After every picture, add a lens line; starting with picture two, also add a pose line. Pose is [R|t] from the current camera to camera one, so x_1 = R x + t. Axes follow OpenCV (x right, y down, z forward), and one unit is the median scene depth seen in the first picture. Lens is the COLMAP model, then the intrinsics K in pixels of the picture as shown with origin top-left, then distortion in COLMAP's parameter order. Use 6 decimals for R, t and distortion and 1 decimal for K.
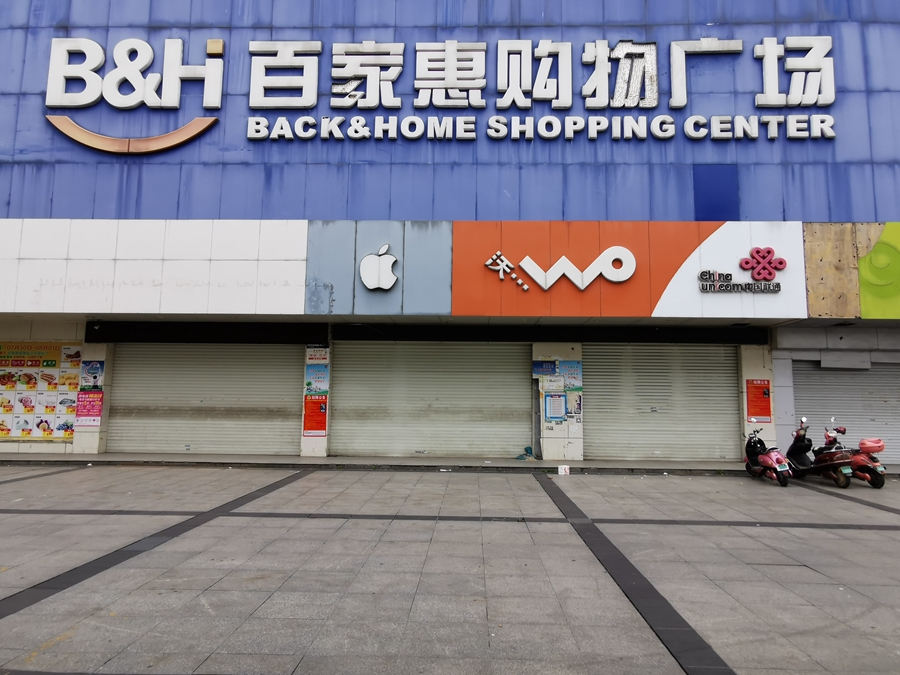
lens RADIAL K [[562.4, 0, 452.4], [0, 562.4, 338.1], [0, 0, 1]] dist [0.003911, 0.007557]
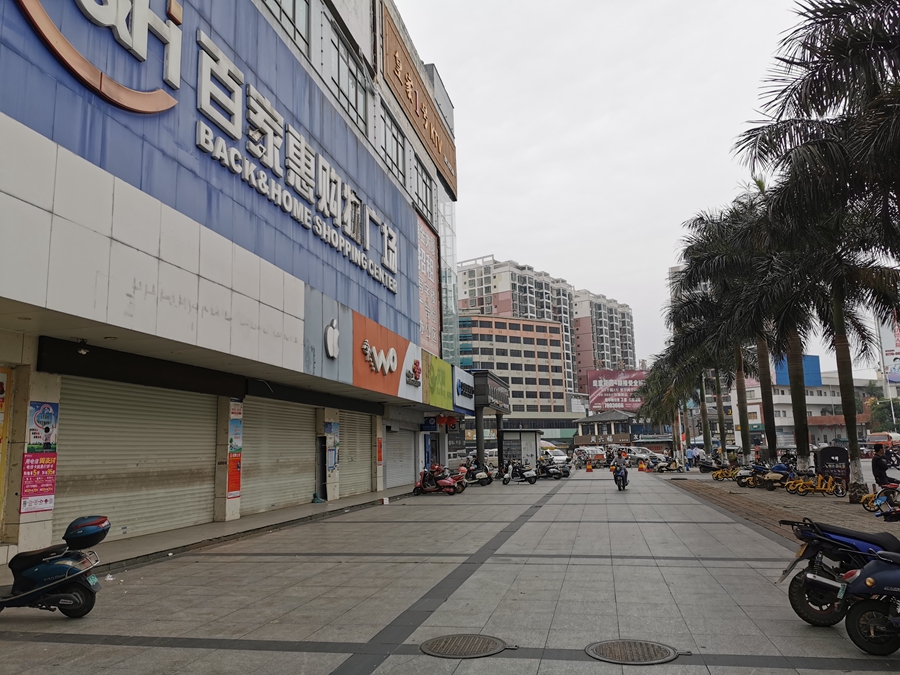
lens RADIAL K [[705.9, 0, 450.6], [0, 705.9, 336.6], [0, 0, 1]] dist [0.005519, -0.013007]
pose [[0.172743, 0.143005, 0.974530, -1.312943], [-0.072493, 0.988567, -0.132215, 0.039338], [-0.982296, -0.047807, 0.181135, 0.440027]]
